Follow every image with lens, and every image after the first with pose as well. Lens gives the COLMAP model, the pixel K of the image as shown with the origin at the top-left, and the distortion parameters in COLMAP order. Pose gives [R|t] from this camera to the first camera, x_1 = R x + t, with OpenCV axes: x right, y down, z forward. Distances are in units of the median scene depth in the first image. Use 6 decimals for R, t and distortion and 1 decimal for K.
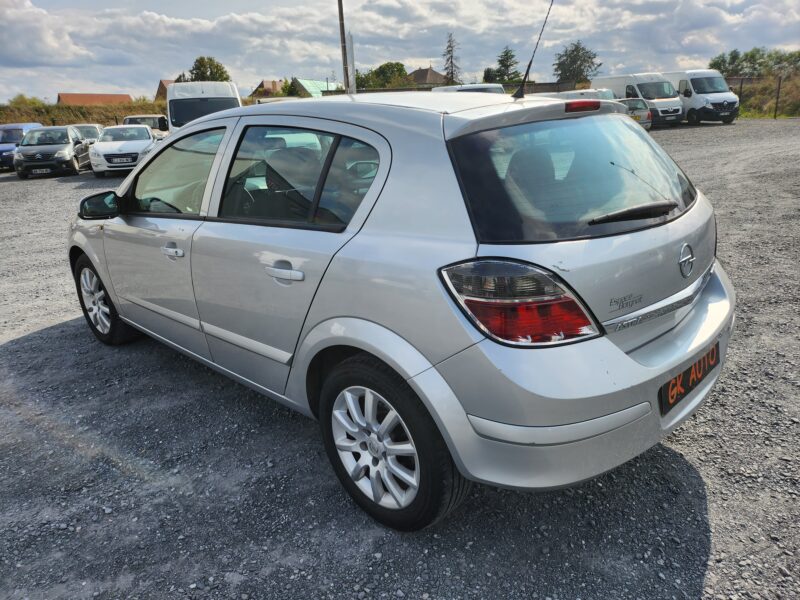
lens RADIAL K [[703.8, 0, 400.0], [0, 703.8, 300.0], [0, 0, 1]] dist [0.015056, 0.004246]
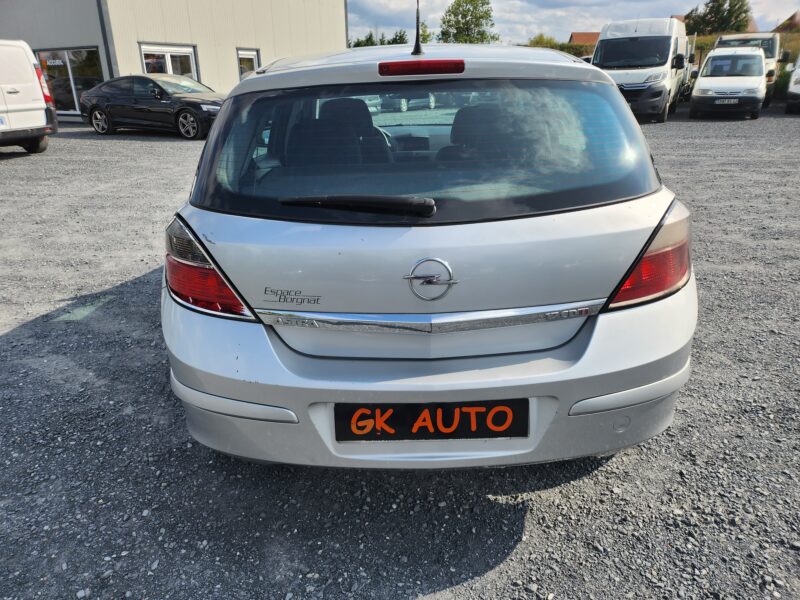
lens RADIAL K [[703.8, 0, 400.0], [0, 703.8, 300.0], [0, 0, 1]] dist [0.015056, 0.004246]
pose [[0.595266, 0.278865, -0.753587, 0.289329], [-0.208451, 0.959332, 0.190344, -0.052354], [0.776020, 0.043781, 0.629187, 0.141244]]
